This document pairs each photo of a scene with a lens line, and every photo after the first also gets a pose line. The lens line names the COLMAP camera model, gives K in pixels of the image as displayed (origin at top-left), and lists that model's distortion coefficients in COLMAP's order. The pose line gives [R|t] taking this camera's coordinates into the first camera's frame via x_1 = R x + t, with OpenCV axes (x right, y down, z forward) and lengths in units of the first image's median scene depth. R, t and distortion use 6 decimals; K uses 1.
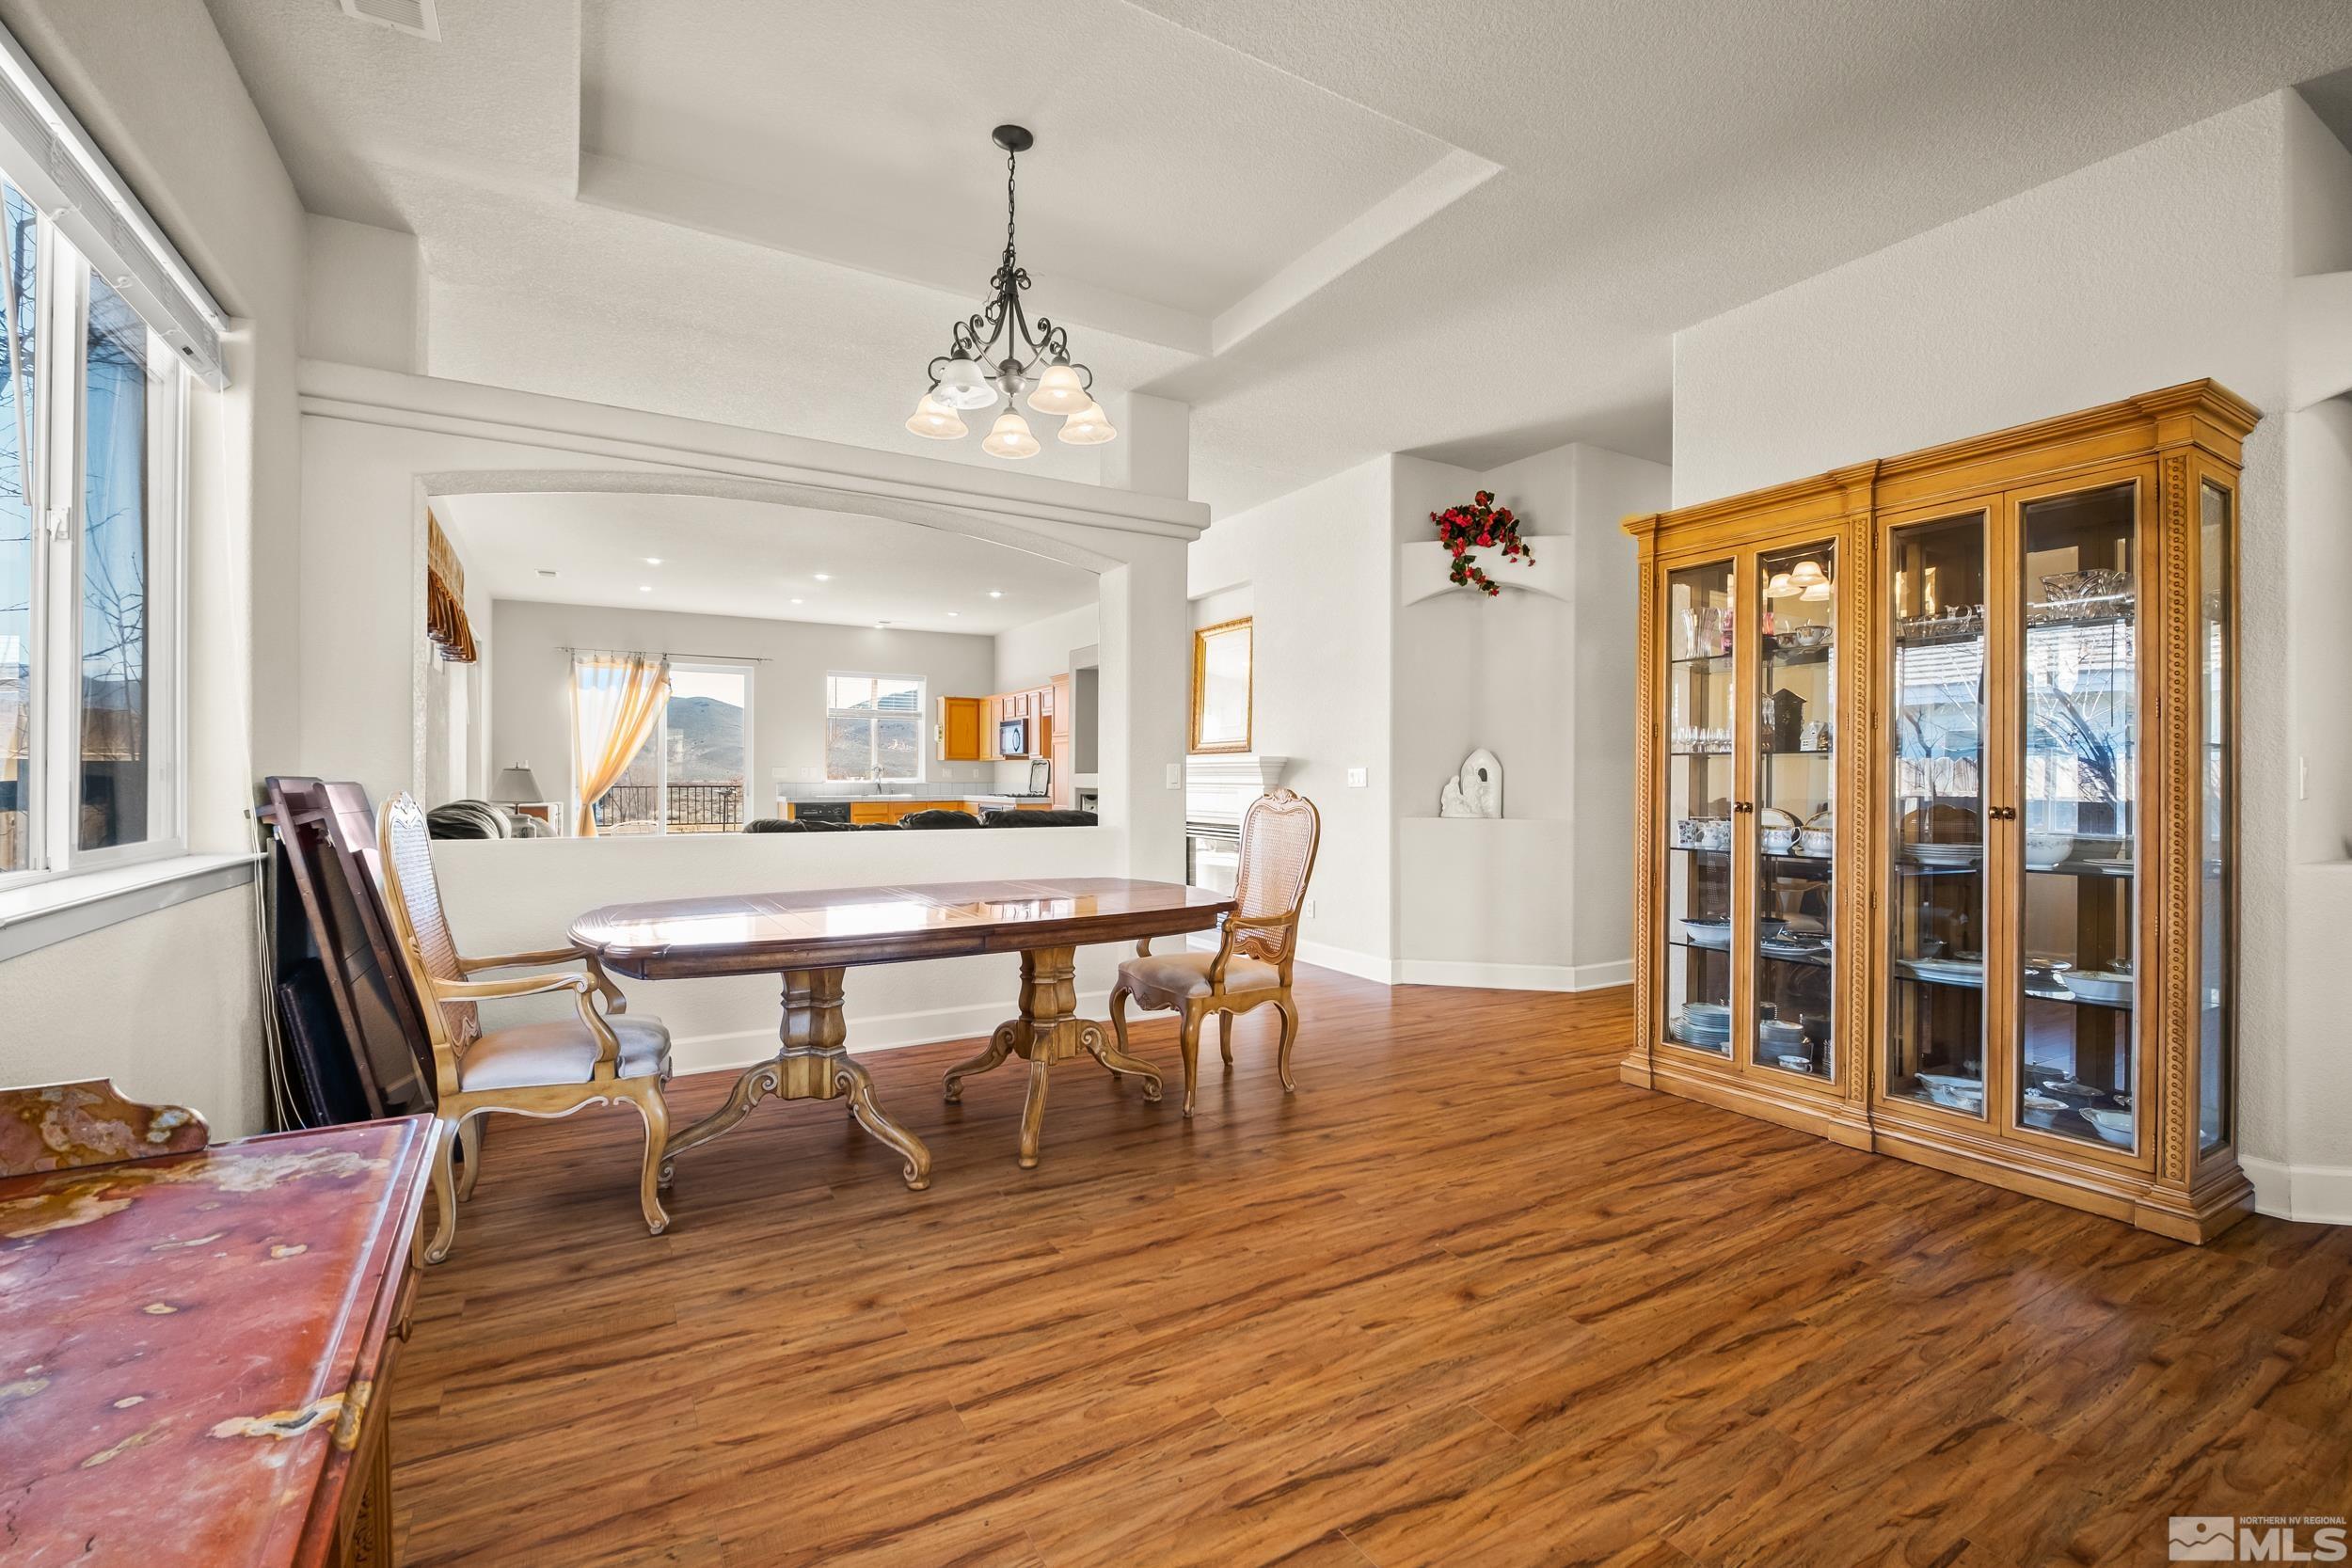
lens RADIAL K [[1021.5, 0, 1164.7], [0, 1021.5, 786.5], [0, 0, 1]] dist [-0.015110, -0.000933]
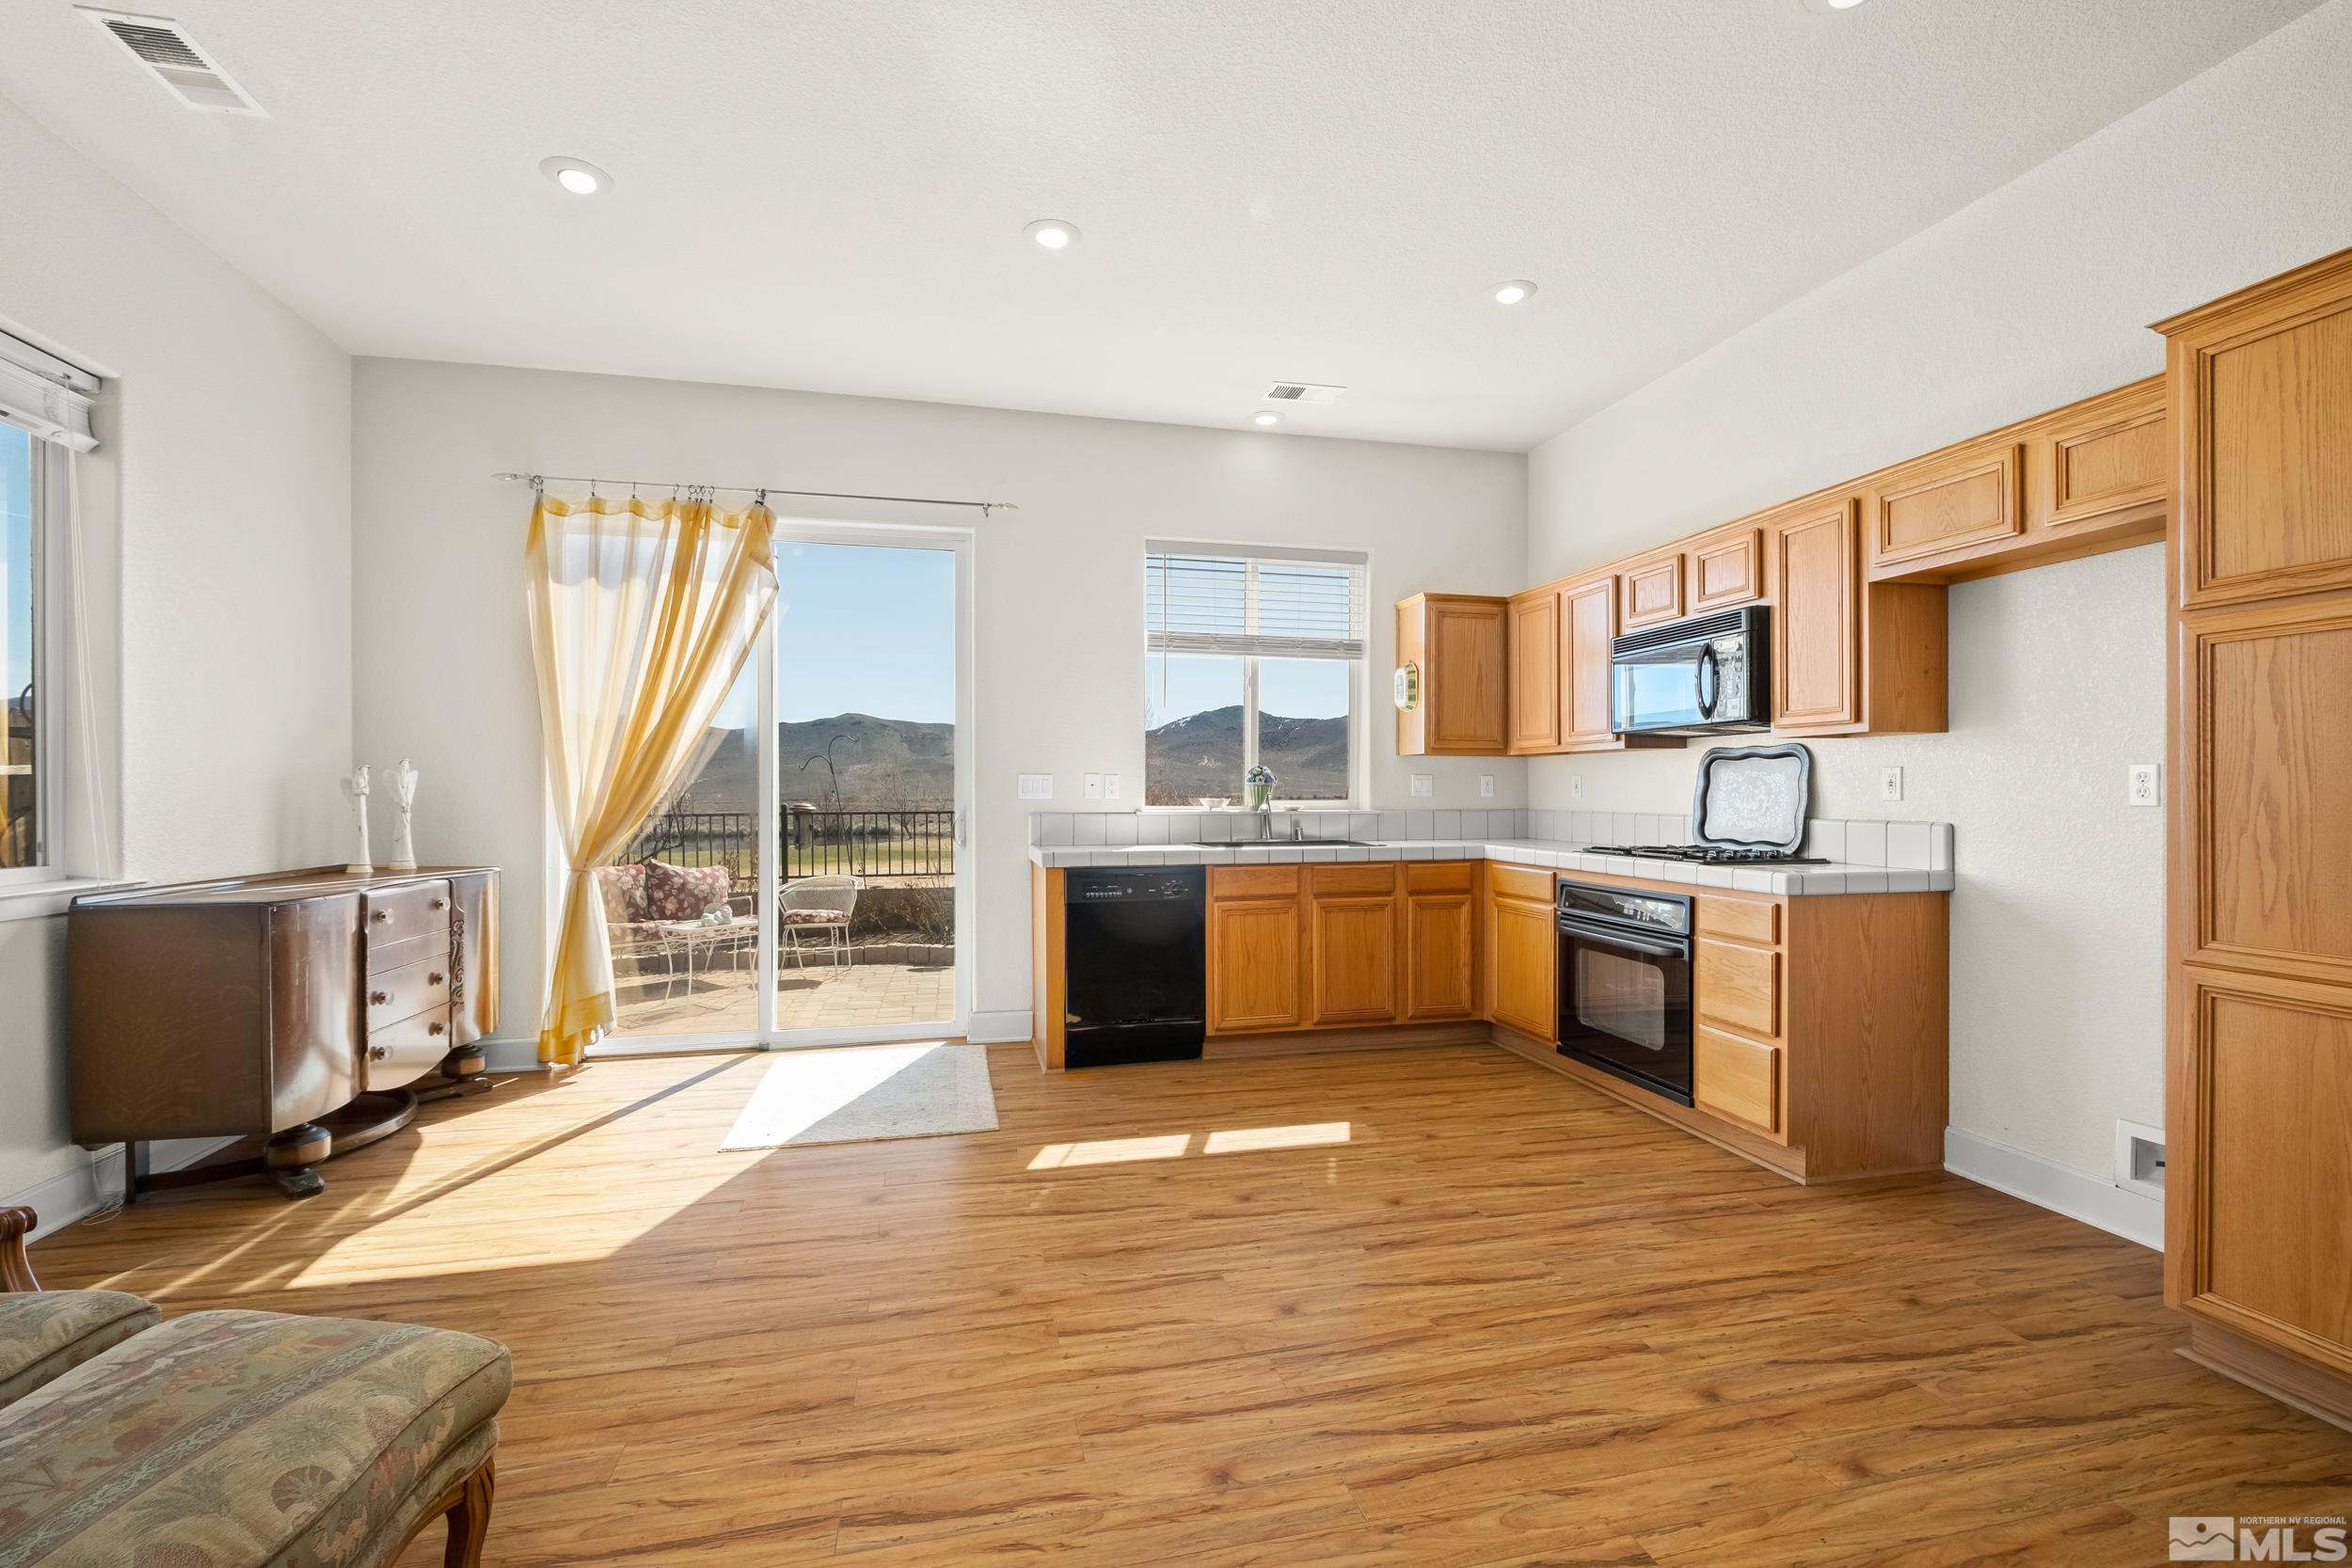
lens RADIAL K [[1021.5, 0, 1180.6], [0, 1021.5, 795.9], [0, 0, 1]] dist [-0.015110, -0.000933]
pose [[0.953833, -0.006474, -0.300266, -0.193448], [0.005387, 0.999976, -0.004449, -0.008284], [0.300288, 0.002626, 0.953845, 0.611643]]
